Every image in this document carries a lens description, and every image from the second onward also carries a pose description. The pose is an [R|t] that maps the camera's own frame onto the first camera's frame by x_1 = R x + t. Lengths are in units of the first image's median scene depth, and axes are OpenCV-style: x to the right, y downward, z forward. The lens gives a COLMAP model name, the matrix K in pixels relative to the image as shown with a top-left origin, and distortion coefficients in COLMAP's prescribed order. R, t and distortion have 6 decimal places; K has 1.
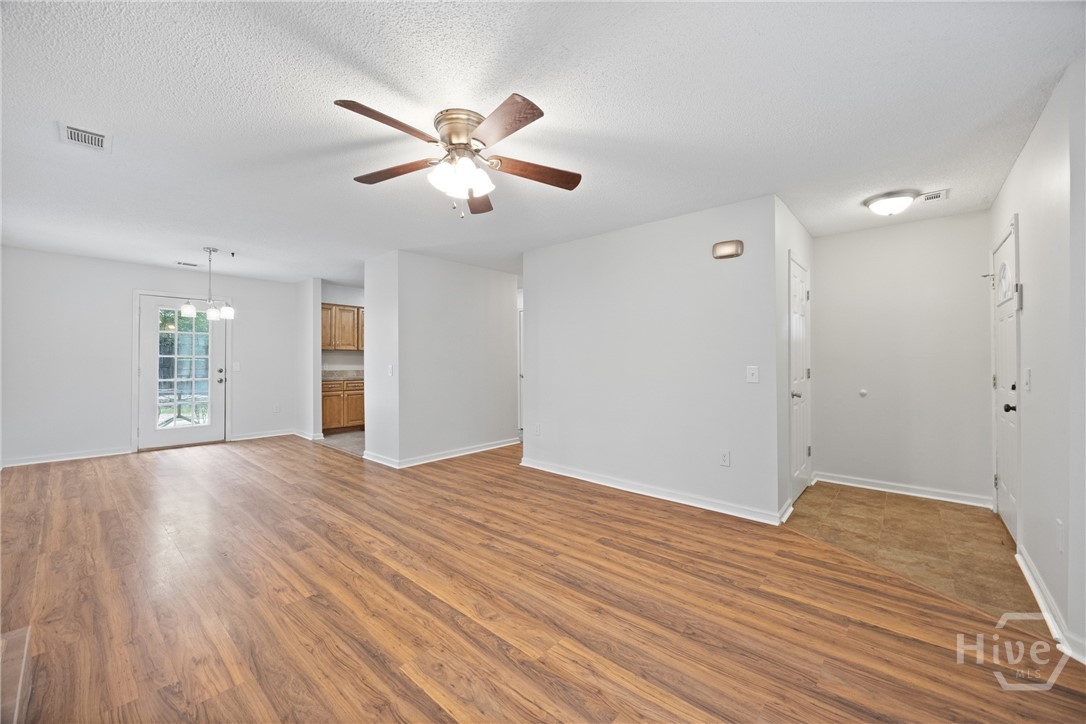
lens RADIAL K [[418.8, 0, 550.4], [0, 418.8, 357.7], [0, 0, 1]] dist [-0.003910, 0.000019]
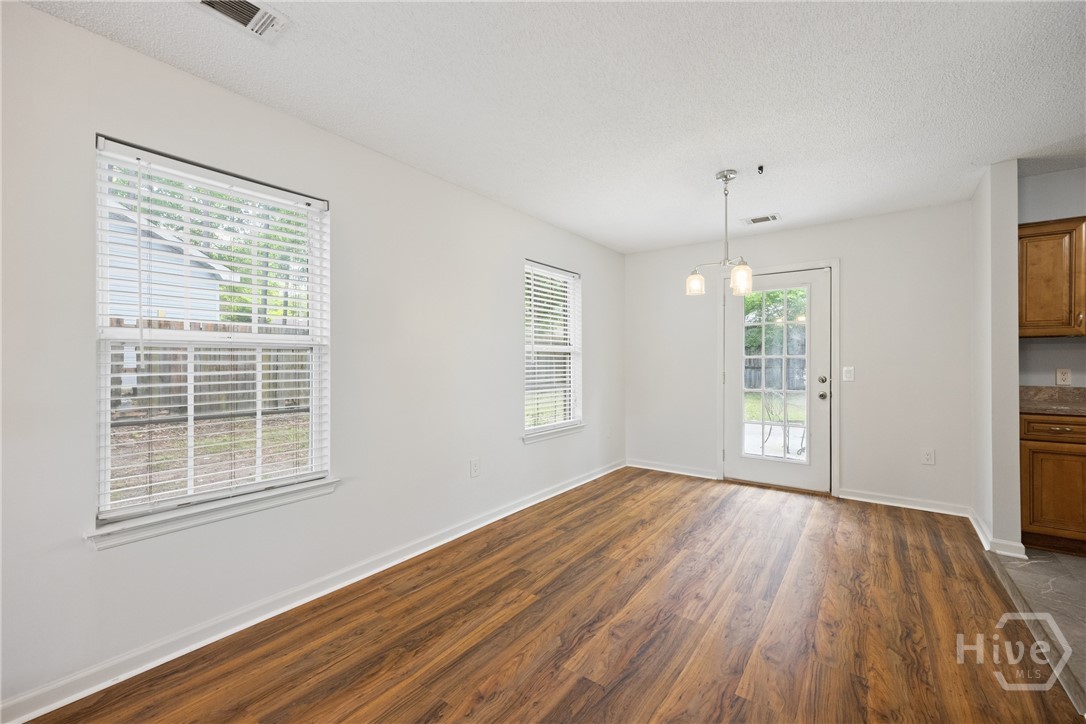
lens RADIAL K [[444.8, 0, 541.8], [0, 444.8, 365.8], [0, 0, 1]] dist [0.001841, 0.000005]
pose [[0.070479, 0.004208, -0.997504, -0.369534], [0.008934, 0.999948, 0.004850, 0.009049], [0.997473, -0.009254, 0.070438, 1.252530]]
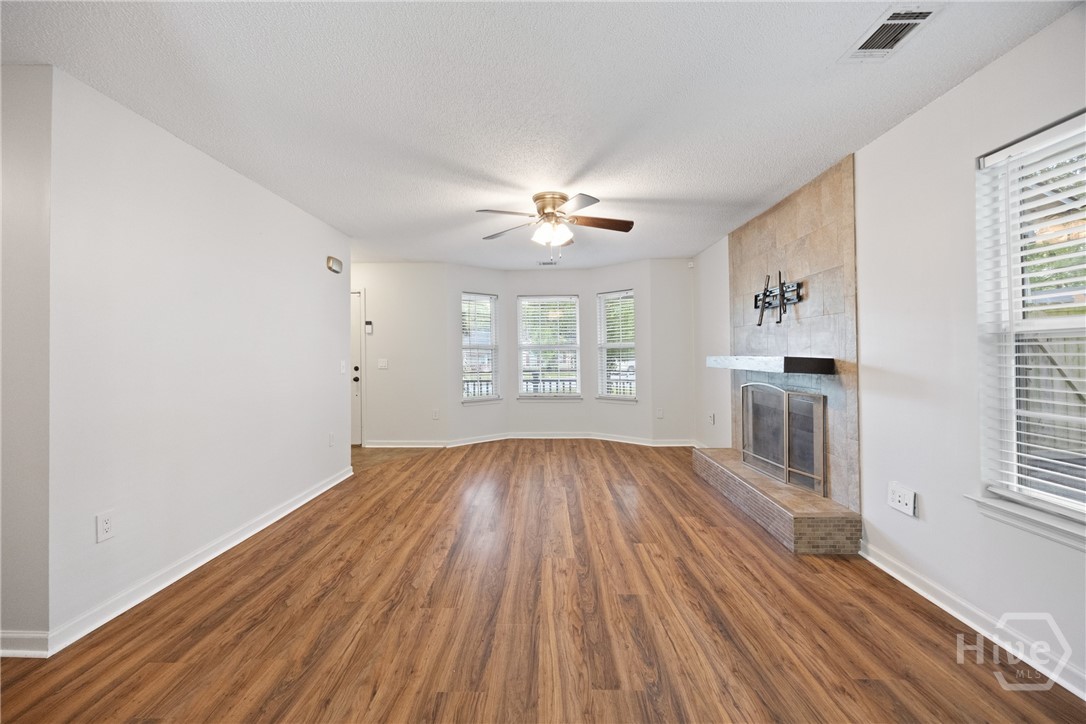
lens RADIAL K [[424.6, 0, 538.8], [0, 424.6, 344.8], [0, 0, 1]] dist [-0.002544, -0.000142]
pose [[-0.635589, 0.019864, 0.771772, -1.135433], [0.000586, 0.999681, -0.025248, 0.005178], [-0.772028, -0.015595, -0.635397, 1.687812]]
